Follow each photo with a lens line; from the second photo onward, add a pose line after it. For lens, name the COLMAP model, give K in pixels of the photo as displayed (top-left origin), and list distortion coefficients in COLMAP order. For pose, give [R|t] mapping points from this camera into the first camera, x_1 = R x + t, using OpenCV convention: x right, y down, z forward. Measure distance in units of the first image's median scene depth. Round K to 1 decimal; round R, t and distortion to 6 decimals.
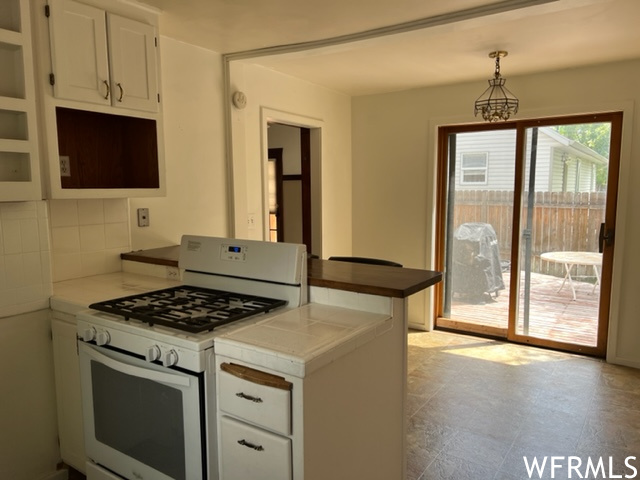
lens RADIAL K [[483.3, 0, 321.9], [0, 483.3, 236.4], [0, 0, 1]] dist [0.028476, -0.017408]
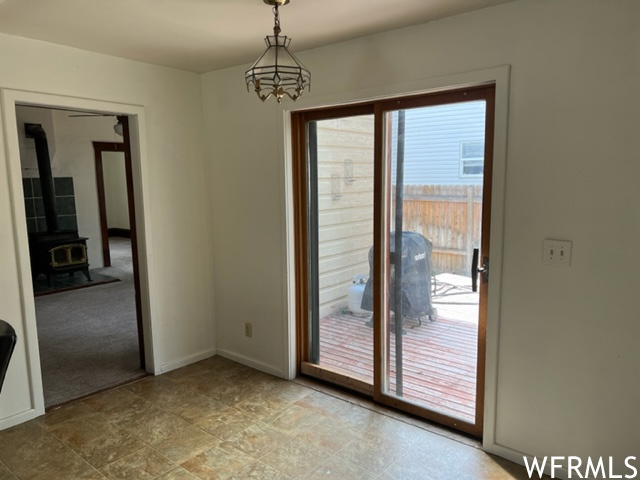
lens RADIAL K [[483.3, 0, 318.6], [0, 483.3, 245.7], [0, 0, 1]] dist [0.028476, -0.017408]
pose [[0.996264, 0.003602, -0.086286, 0.378141], [-0.000242, 0.999242, 0.038918, -0.053988], [0.086361, -0.038752, 0.995510, 0.274811]]
